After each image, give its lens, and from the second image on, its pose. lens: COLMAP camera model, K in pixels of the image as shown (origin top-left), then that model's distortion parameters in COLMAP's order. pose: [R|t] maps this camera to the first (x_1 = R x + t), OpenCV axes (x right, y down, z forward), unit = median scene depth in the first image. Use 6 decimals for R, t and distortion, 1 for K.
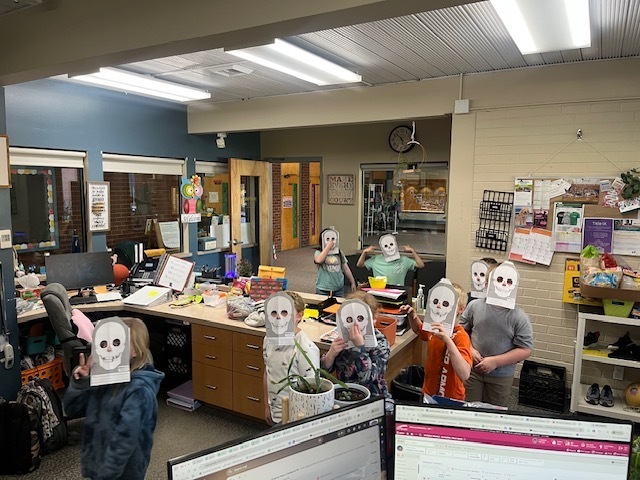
lens RADIAL K [[474.0, 0, 327.9], [0, 474.0, 241.5], [0, 0, 1]] dist [0.019967, 0.009006]
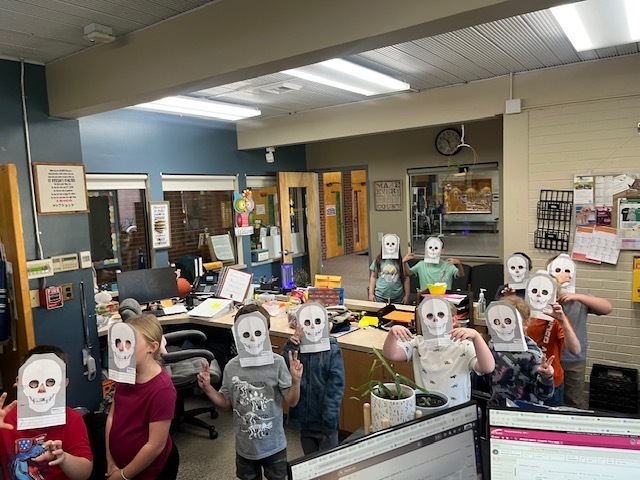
lens RADIAL K [[475.9, 0, 320.0], [0, 475.9, 240.0], [0, 0, 1]] dist [0.014968, -0.007495]
pose [[0.994244, -0.043824, -0.097762, -0.030042], [0.042208, 0.998937, -0.018538, -0.005354], [0.098470, 0.014305, 0.995037, -0.019577]]
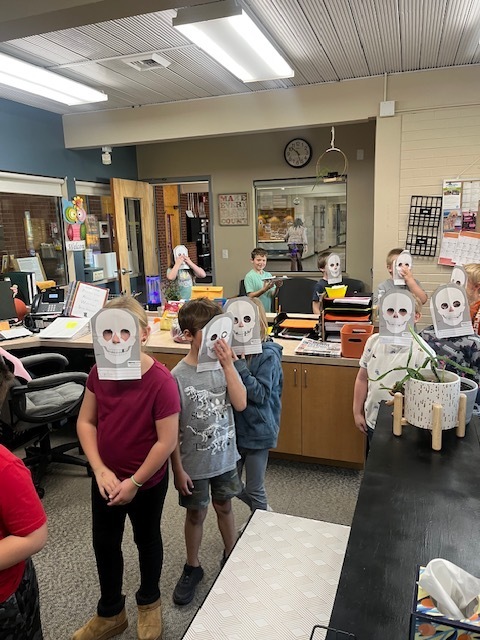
lens RADIAL K [[475.9, 0, 240.0], [0, 475.9, 320.0], [0, 0, 1]] dist [0.014968, -0.007495]
pose [[0.979780, -0.075040, 0.185472, -0.212604], [0.060118, 0.994581, 0.084815, 0.041082], [-0.190831, -0.071950, 0.978982, 0.072511]]
